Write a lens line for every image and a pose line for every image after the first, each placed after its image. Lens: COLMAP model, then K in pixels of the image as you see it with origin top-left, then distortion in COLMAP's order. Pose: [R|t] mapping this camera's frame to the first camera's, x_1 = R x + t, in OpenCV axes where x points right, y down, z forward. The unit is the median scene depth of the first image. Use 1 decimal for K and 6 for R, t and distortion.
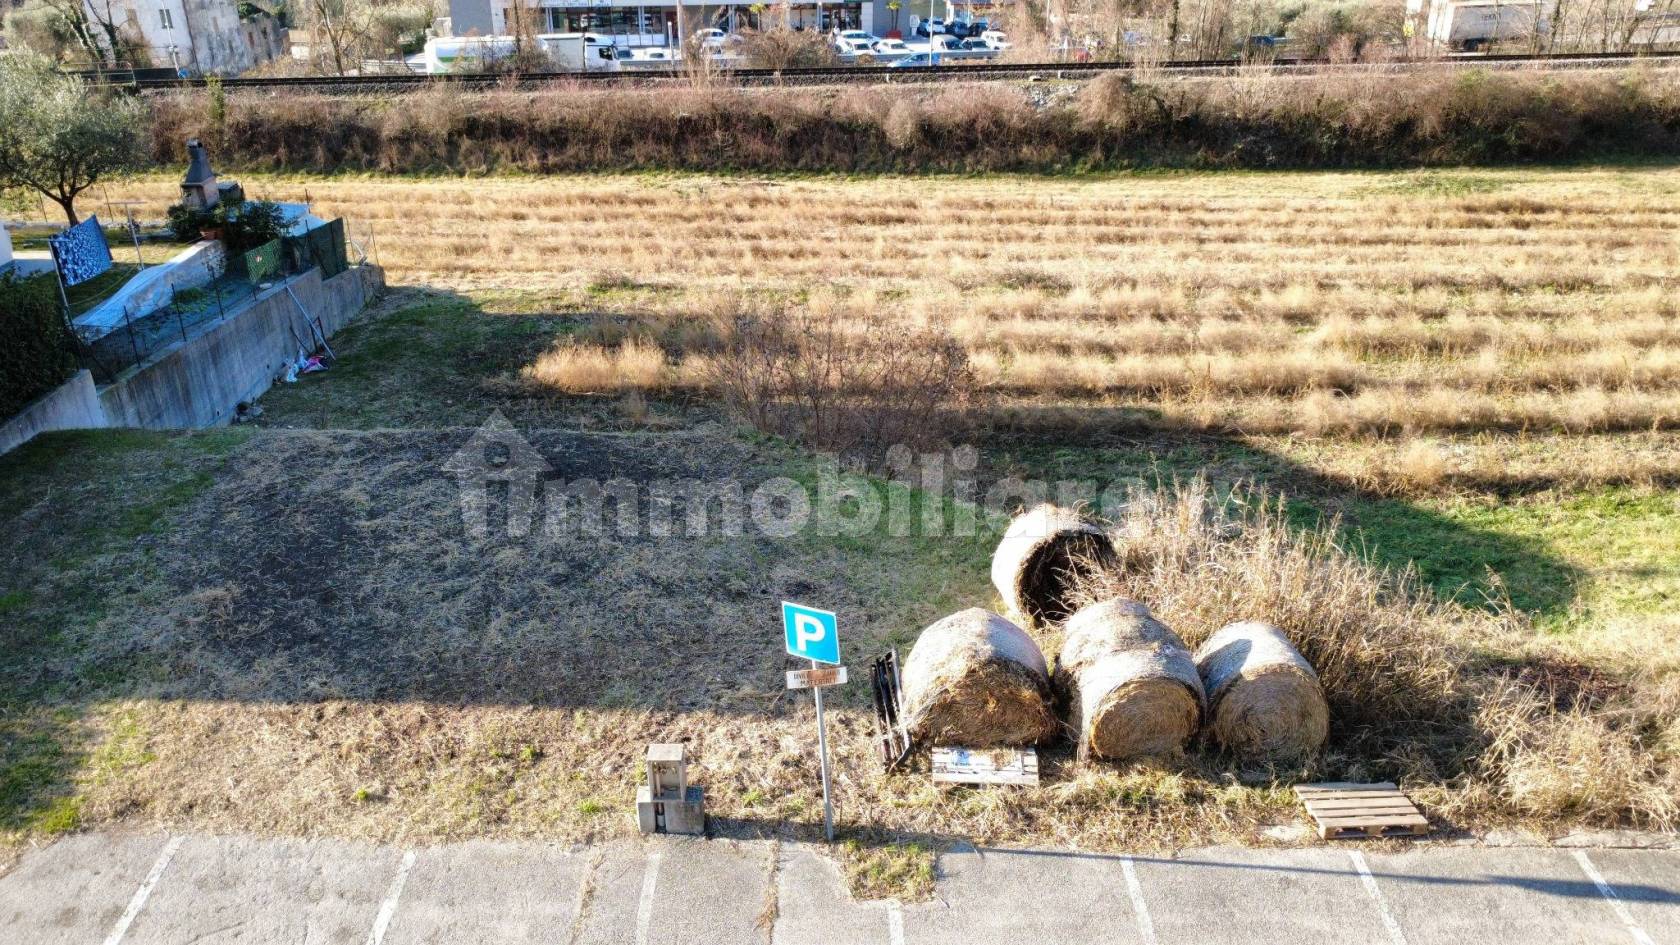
lens RADIAL K [[1221.7, 0, 843.1], [0, 1221.7, 471.6], [0, 0, 1]] dist [-0.005800, 0.000951]
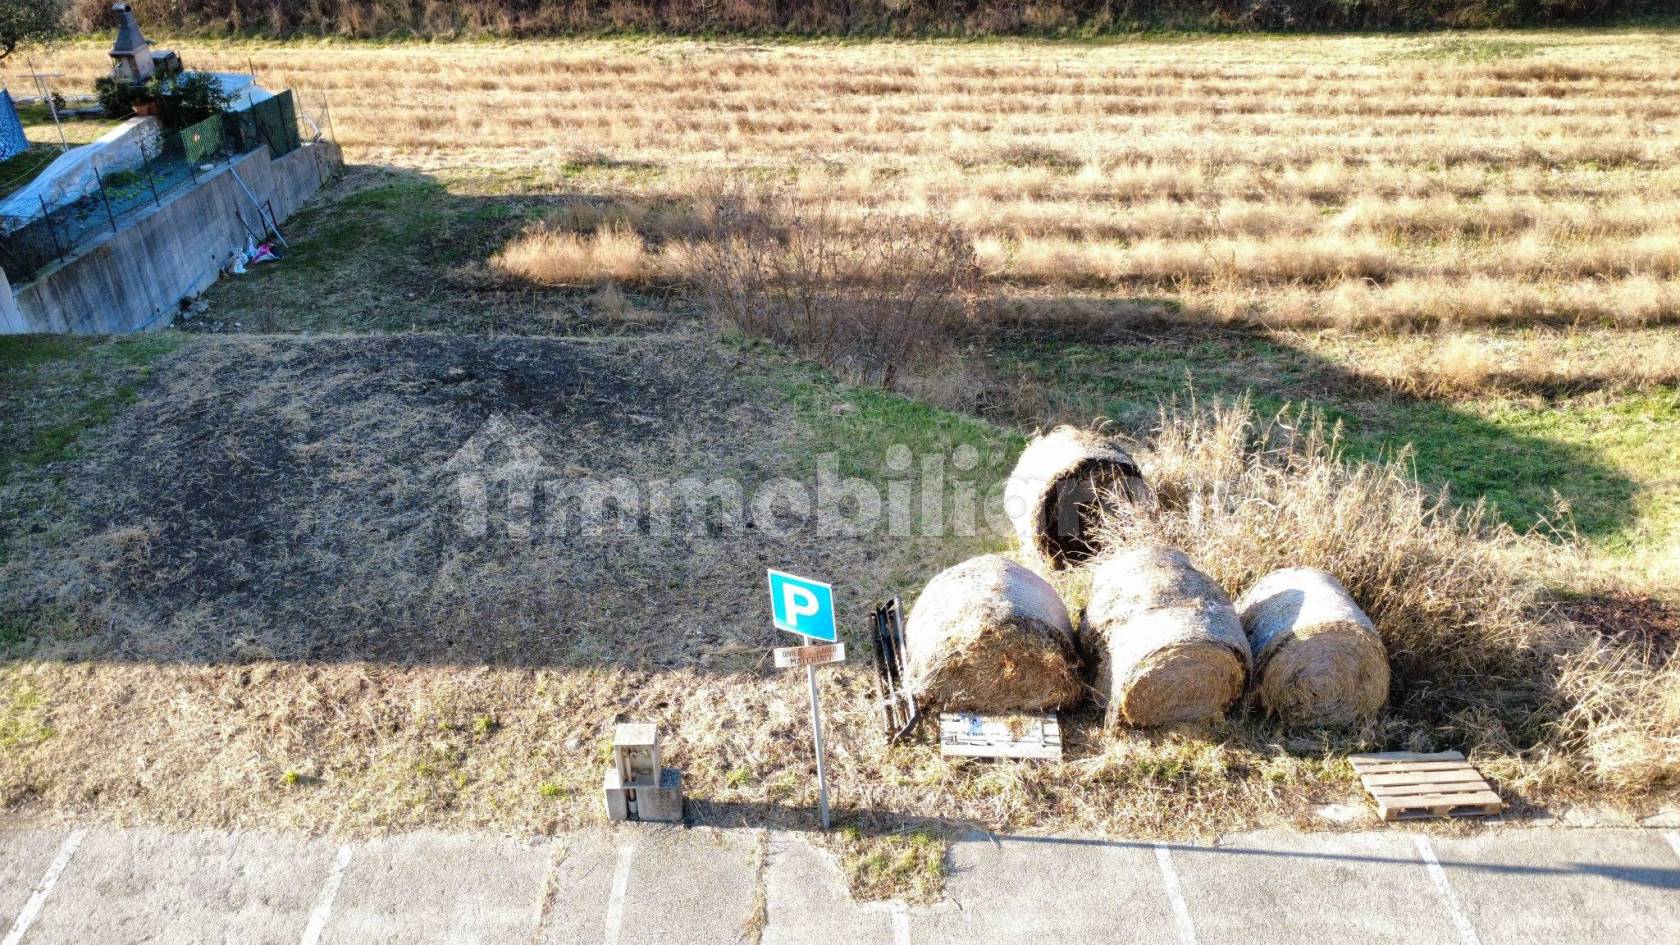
lens RADIAL K [[1221.7, 0, 843.1], [0, 1221.7, 471.6], [0, 0, 1]] dist [-0.005800, 0.000951]
pose [[0.999977, -0.003810, 0.005610, -0.001905], [0.003210, 0.994636, 0.103383, -0.038859], [-0.005973, -0.103362, 0.994626, 0.133908]]
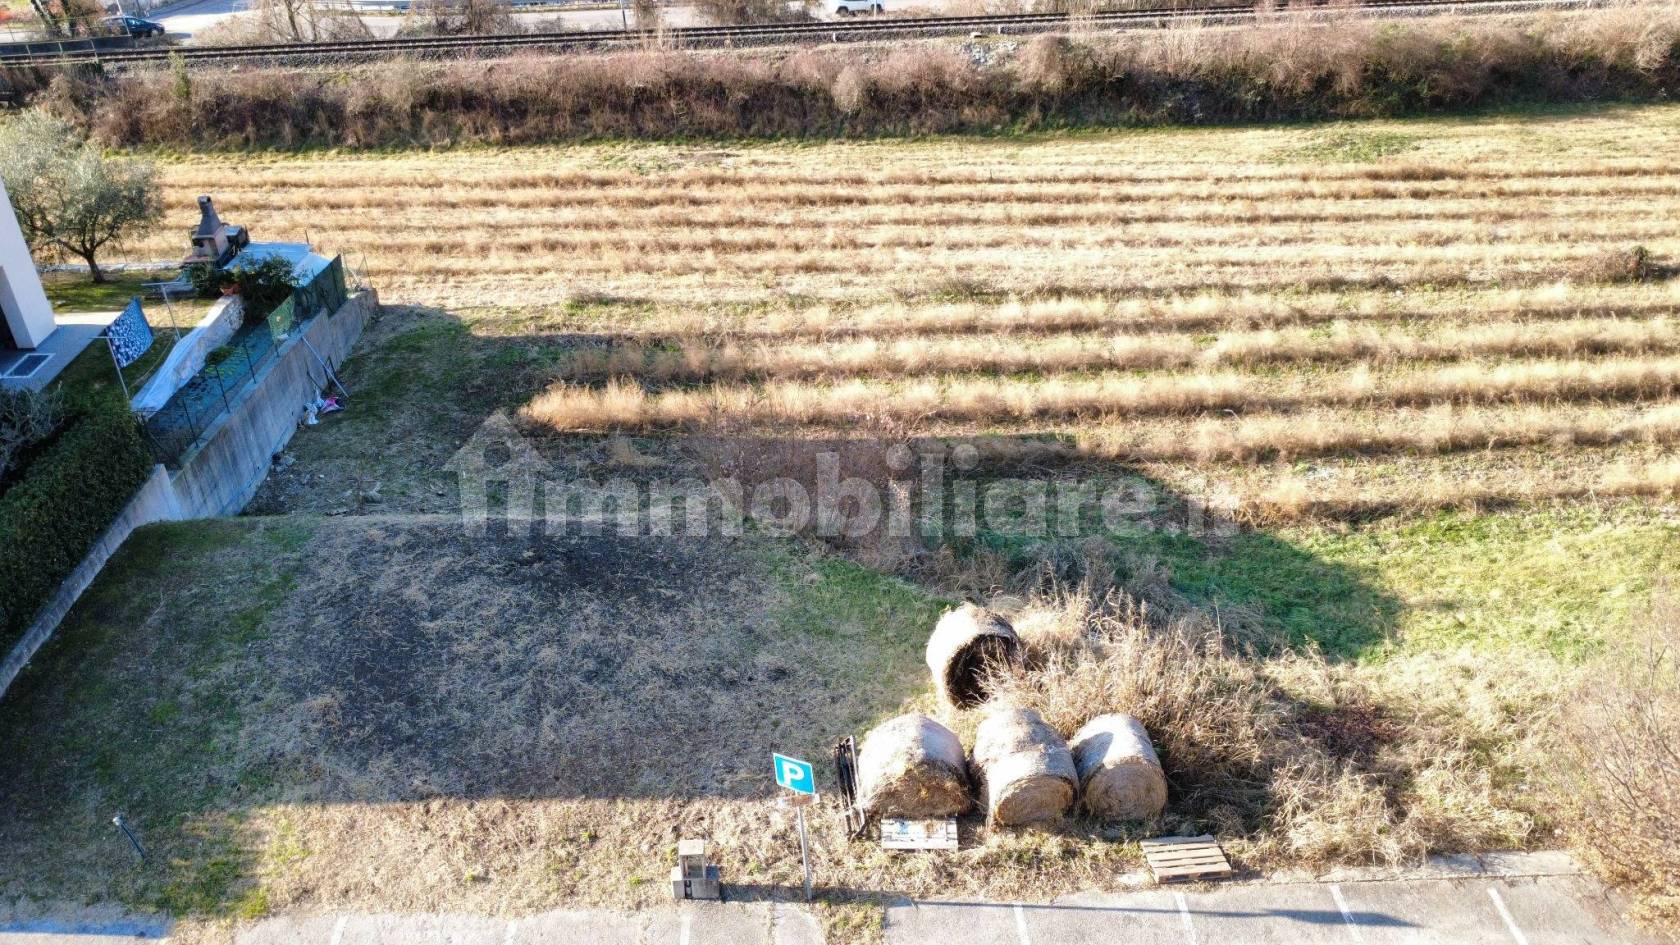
lens RADIAL K [[1221.7, 0, 843.1], [0, 1221.7, 471.6], [0, 0, 1]] dist [-0.005800, 0.000951]
pose [[0.999064, -0.023962, 0.036003, -0.009659], [0.020084, 0.994328, 0.104439, -0.296788], [-0.038301, -0.103619, 0.993879, -0.310559]]
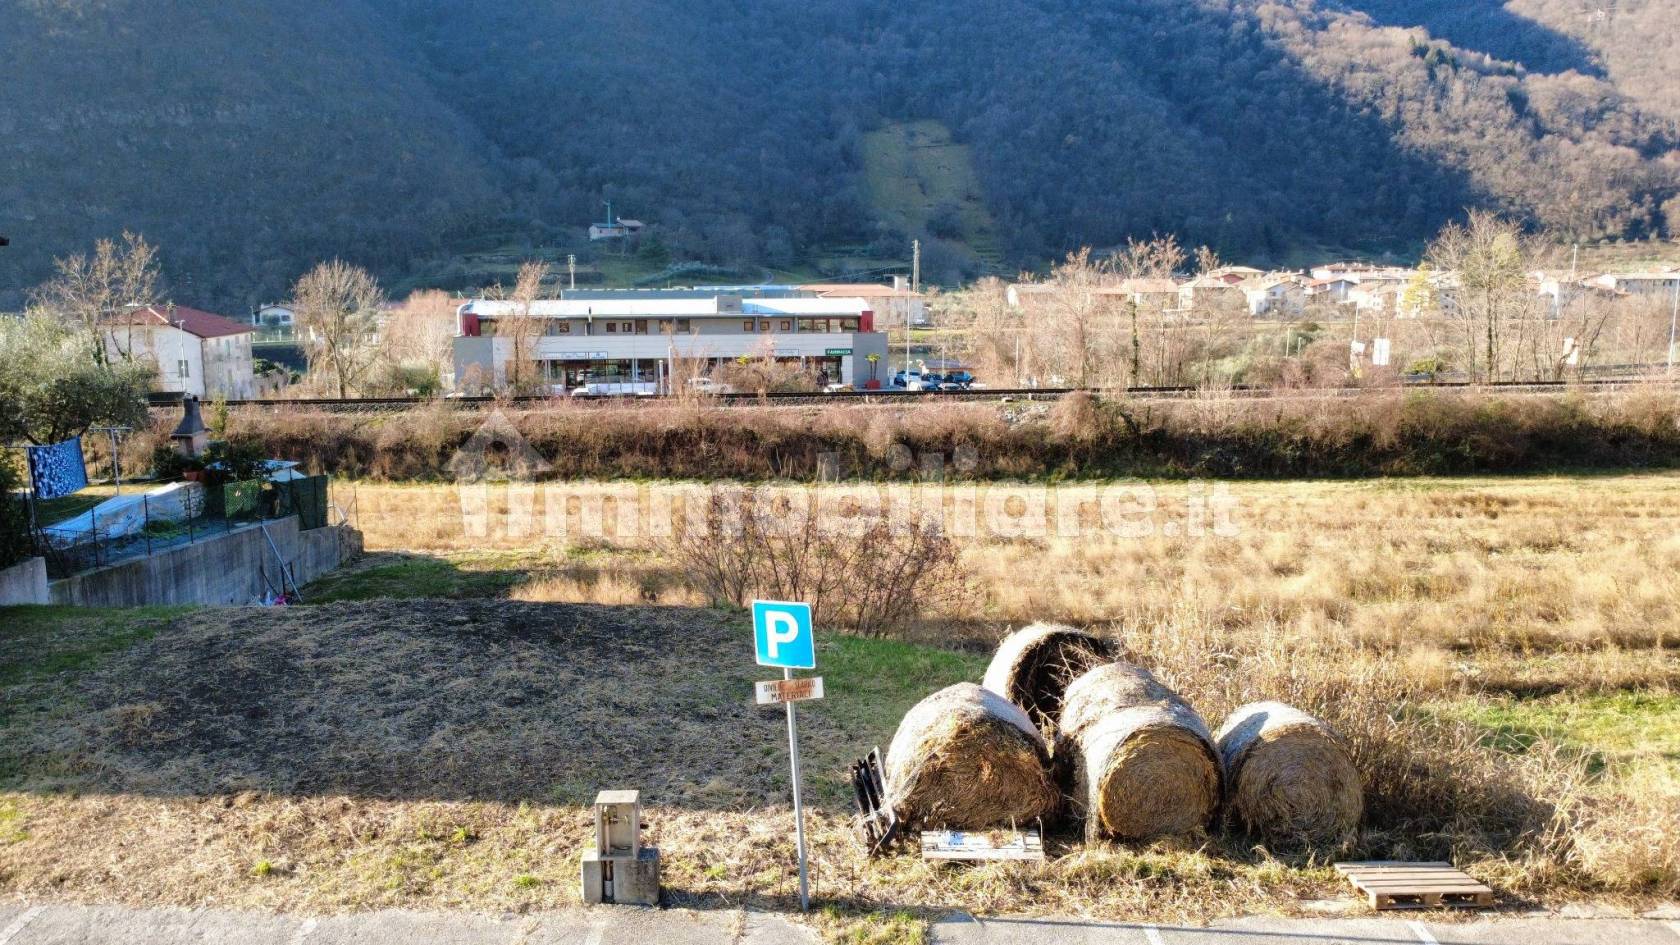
lens RADIAL K [[1221.7, 0, 843.1], [0, 1221.7, 471.6], [0, 0, 1]] dist [-0.005800, 0.000951]
pose [[0.999894, -0.004446, 0.013874, 0.005016], [0.008389, 0.954292, -0.298758, 0.233318], [-0.011912, 0.298842, 0.954228, 0.077590]]
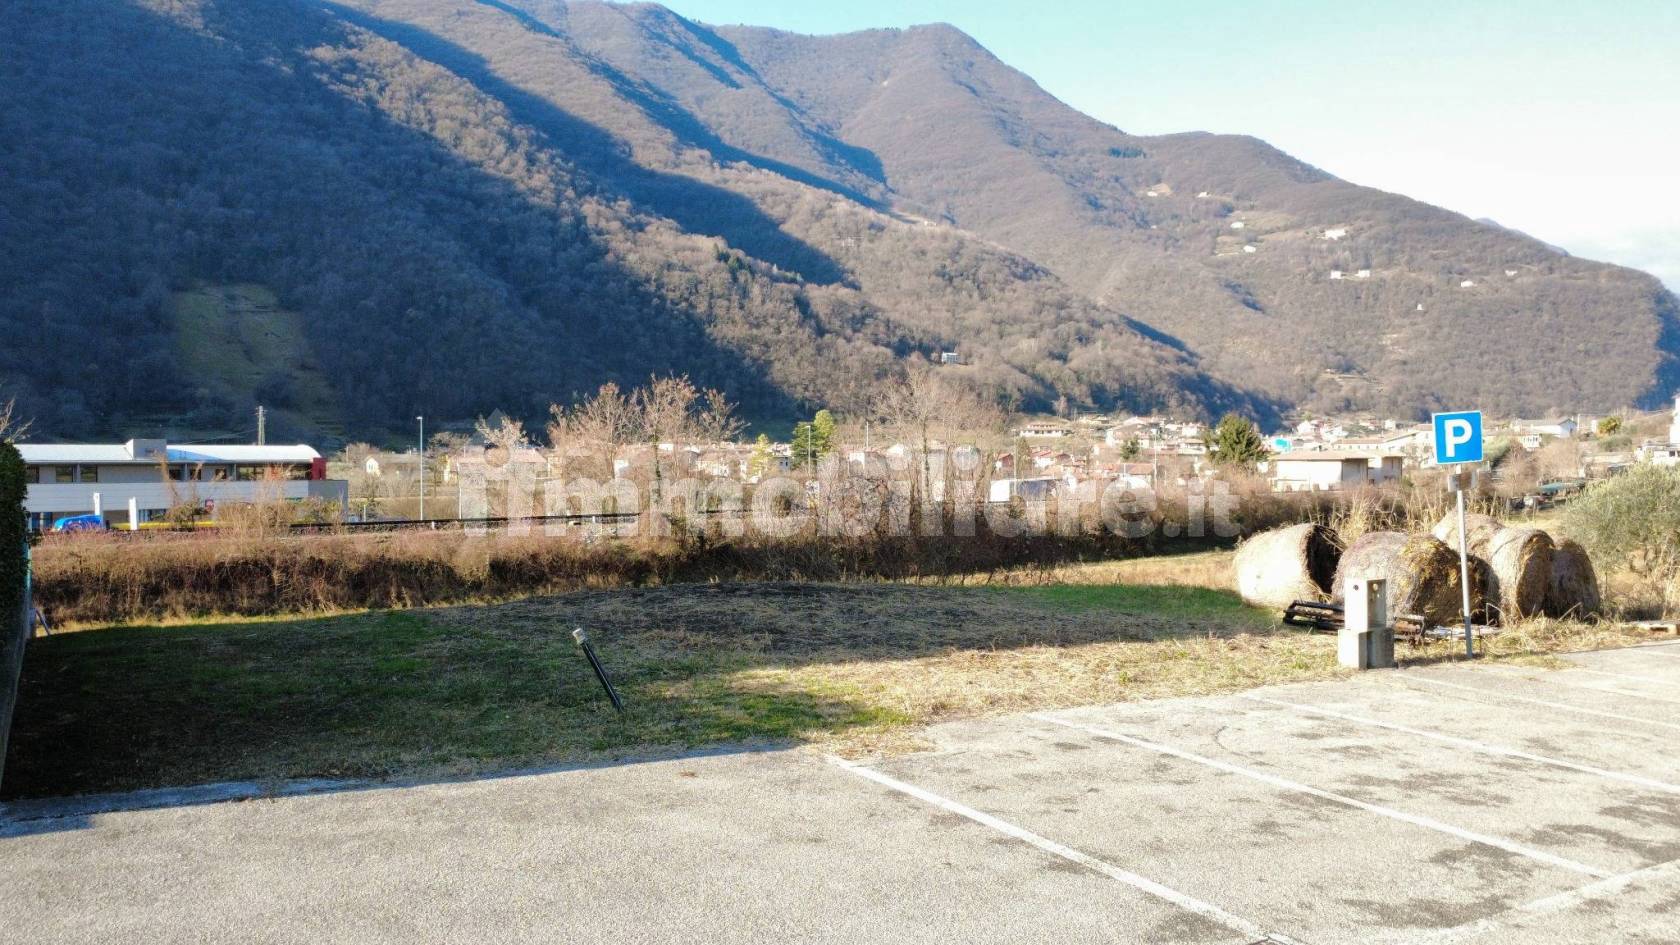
lens RADIAL K [[1221.7, 0, 843.1], [0, 1221.7, 471.6], [0, 0, 1]] dist [-0.005800, 0.000951]
pose [[0.849239, -0.008041, 0.527947, -0.941420], [0.236865, 0.899431, -0.367314, 0.369695], [-0.471899, 0.436989, 0.765736, 0.311417]]
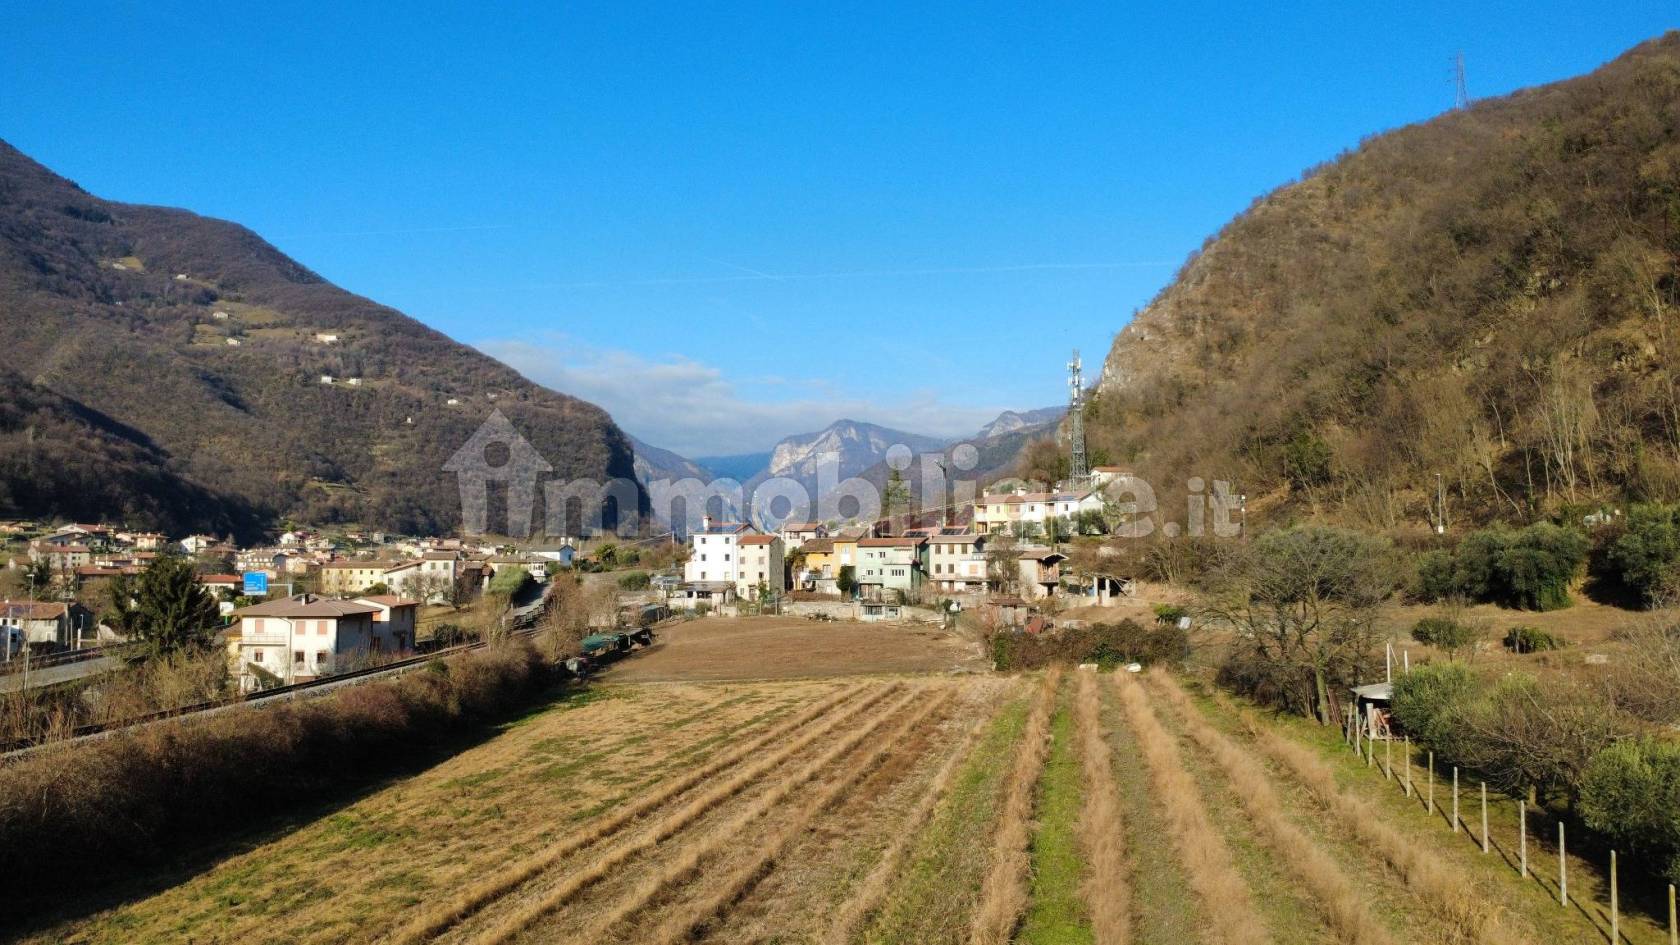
lens RADIAL K [[1221.7, 0, 843.1], [0, 1221.7, 471.6], [0, 0, 1]] dist [-0.005800, 0.000951]
pose [[0.224780, 0.074263, 0.971575, 1.999423], [0.432283, 0.886001, -0.167734, -0.909836], [-0.873273, 0.457698, 0.167053, 2.172923]]
